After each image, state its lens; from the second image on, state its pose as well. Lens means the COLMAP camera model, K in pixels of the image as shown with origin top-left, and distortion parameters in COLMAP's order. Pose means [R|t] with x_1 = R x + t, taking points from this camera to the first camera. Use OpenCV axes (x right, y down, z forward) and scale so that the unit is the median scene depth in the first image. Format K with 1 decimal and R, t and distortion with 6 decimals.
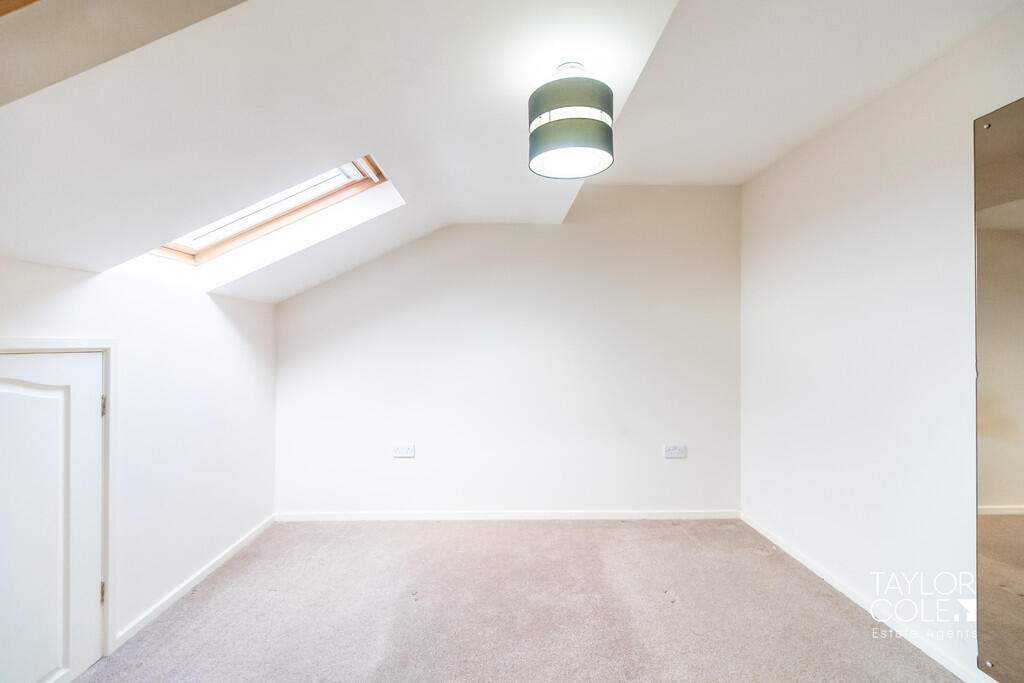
lens RADIAL K [[444.0, 0, 513.4], [0, 444.0, 343.5], [0, 0, 1]] dist [-0.003618, -0.000638]
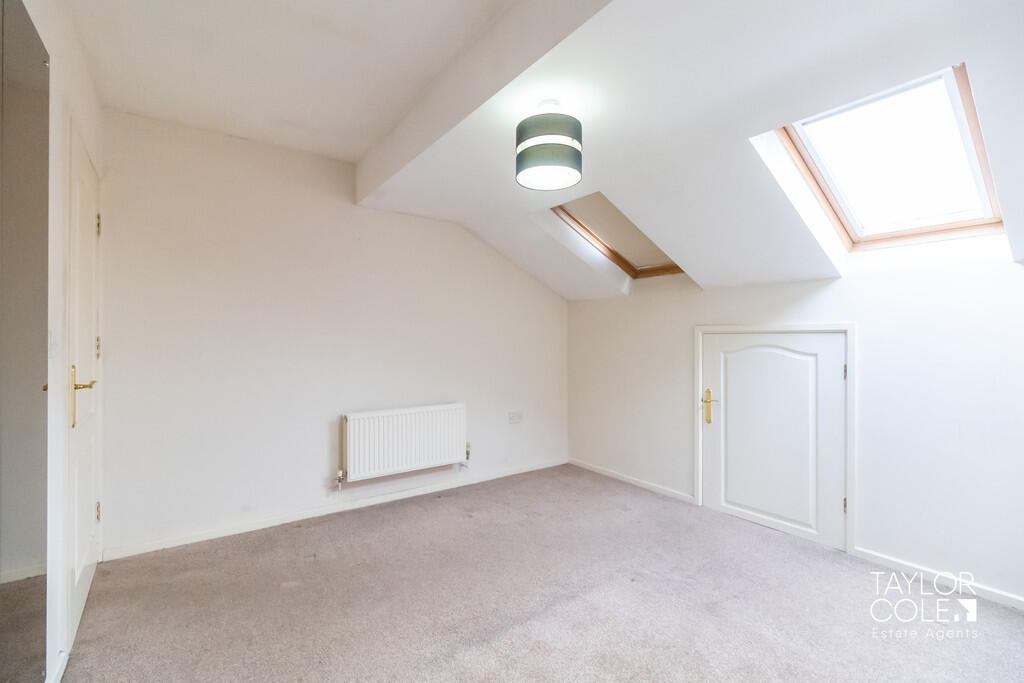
lens RADIAL K [[444.0, 0, 510.2], [0, 444.0, 345.1], [0, 0, 1]] dist [-0.003618, -0.000638]
pose [[-0.828128, 0.000687, -0.560538, 0.491955], [-0.005749, 0.999936, 0.009718, 0.034264], [0.560509, 0.011270, -0.828072, 1.051328]]
